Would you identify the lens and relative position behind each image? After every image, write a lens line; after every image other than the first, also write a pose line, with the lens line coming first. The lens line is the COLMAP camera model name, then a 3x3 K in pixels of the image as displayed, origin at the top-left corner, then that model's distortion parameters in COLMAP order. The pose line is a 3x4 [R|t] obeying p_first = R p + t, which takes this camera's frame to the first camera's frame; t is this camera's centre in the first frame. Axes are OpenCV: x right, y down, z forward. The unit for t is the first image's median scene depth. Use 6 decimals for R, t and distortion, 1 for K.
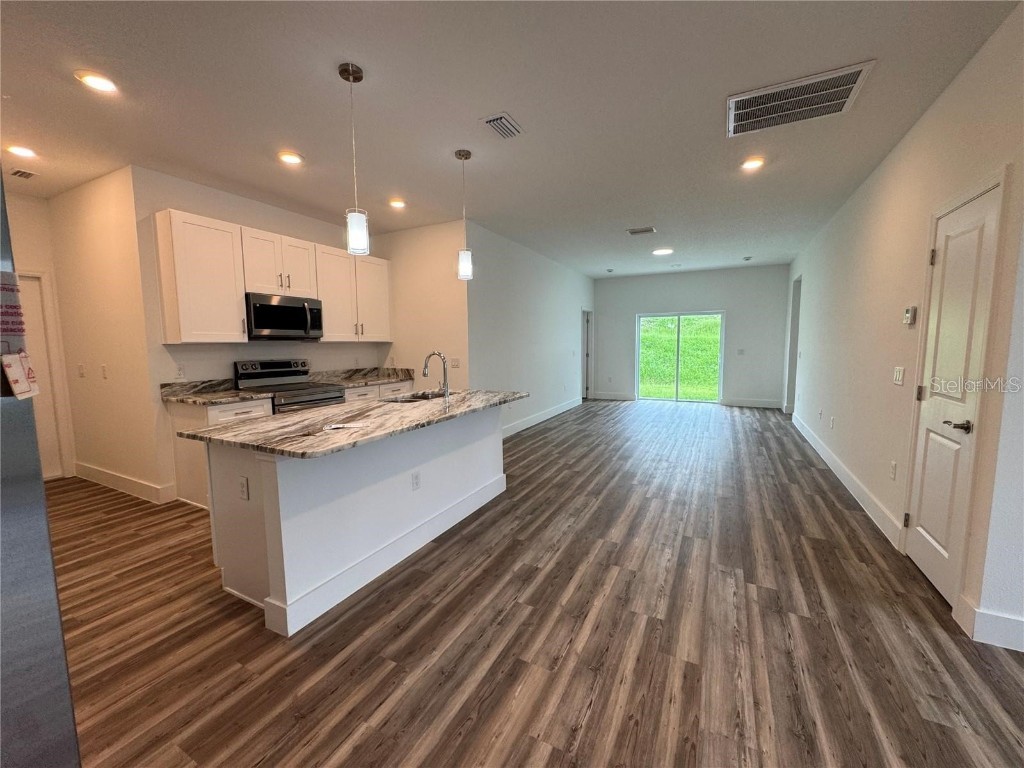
lens RADIAL K [[409.3, 0, 512.4], [0, 409.3, 382.1], [0, 0, 1]] dist [-0.000683, -0.000483]
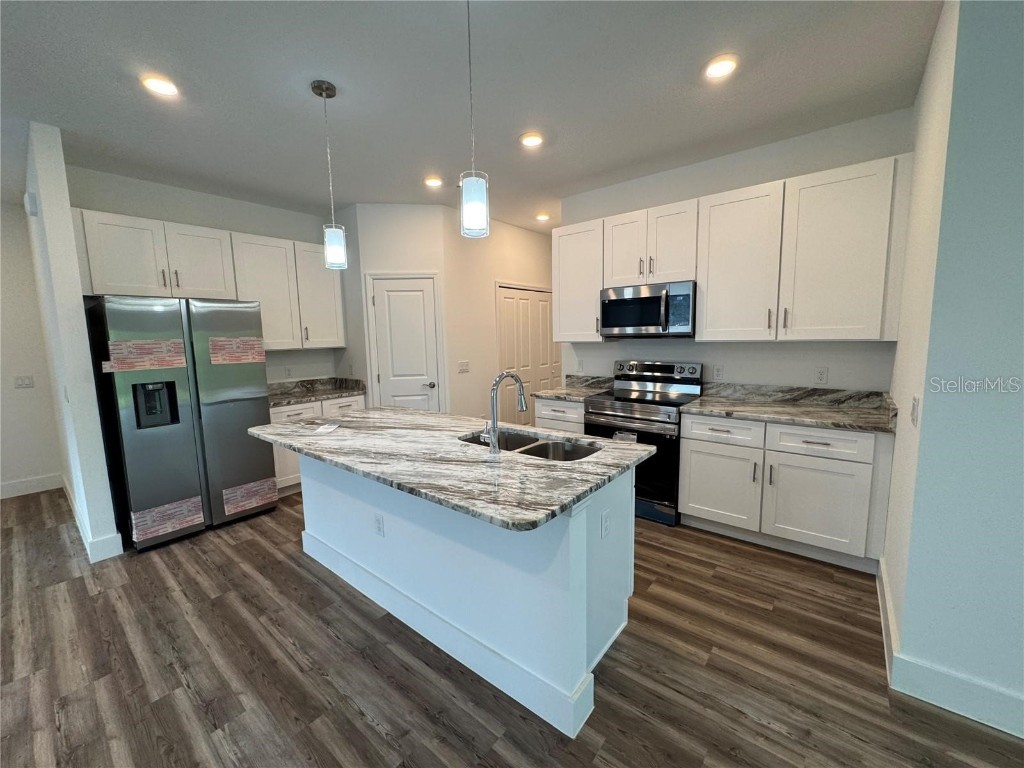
lens RADIAL K [[409.3, 0, 512.4], [0, 409.3, 382.1], [0, 0, 1]] dist [-0.000683, -0.000483]
pose [[-0.206614, 0.127056, -0.970138, 0.371821], [-0.072275, 0.986842, 0.144637, -0.142256], [0.975749, 0.100000, -0.194713, 1.105807]]
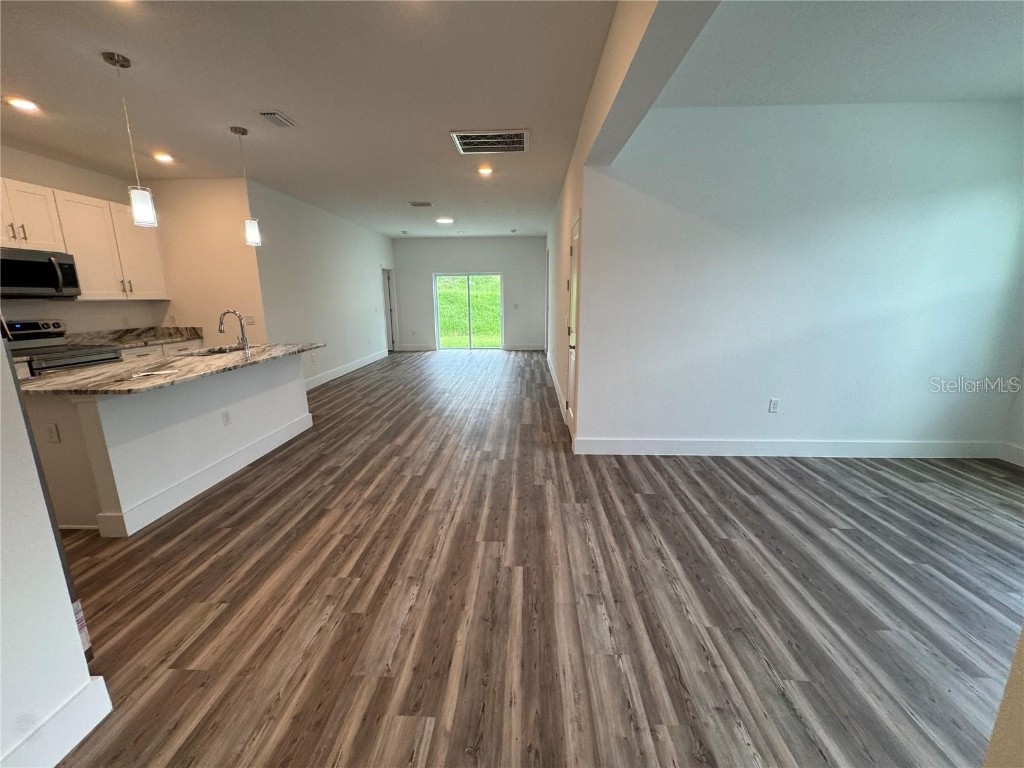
lens RADIAL K [[409.3, 0, 512.4], [0, 409.3, 382.1], [0, 0, 1]] dist [-0.000683, -0.000483]
pose [[0.906399, -0.084639, 0.413857, 0.032716], [0.039407, 0.992391, 0.116651, 0.021564], [-0.420581, -0.089423, 0.902837, -0.353000]]
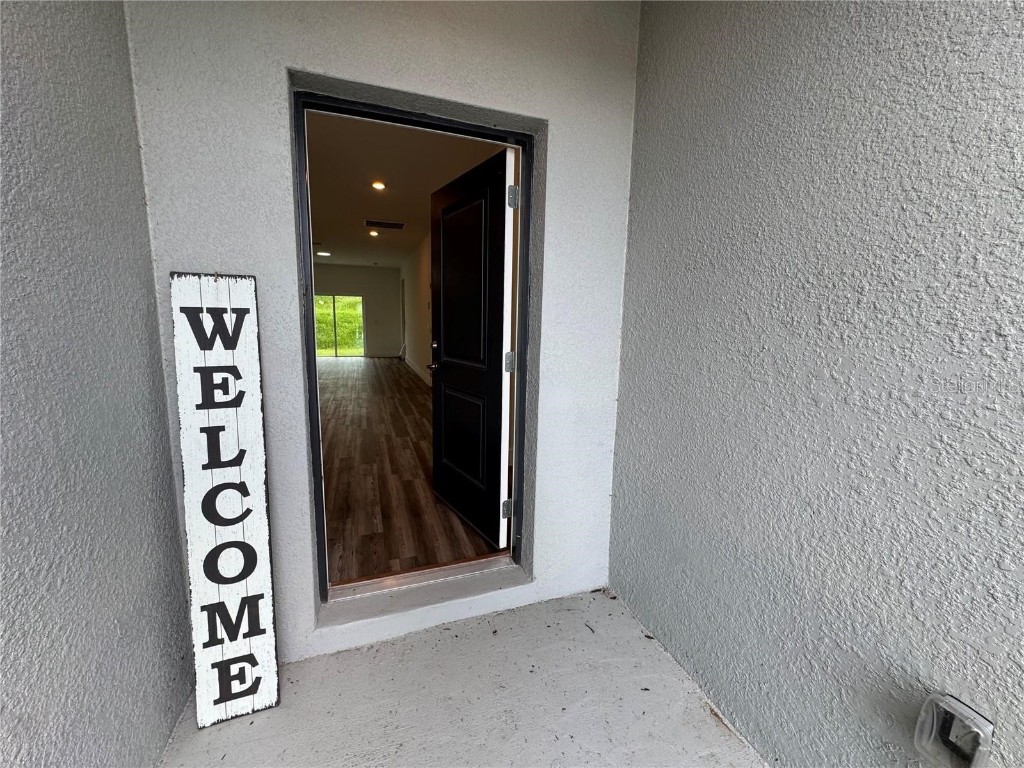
lens RADIAL K [[409.3, 0, 512.4], [0, 409.3, 382.1], [0, 0, 1]] dist [-0.000683, -0.000483]
pose [[0.678726, -0.086810, 0.729243, -0.615660], [0.044047, 0.996013, 0.077570, 0.140523], [-0.733069, -0.020528, 0.679844, -1.115538]]
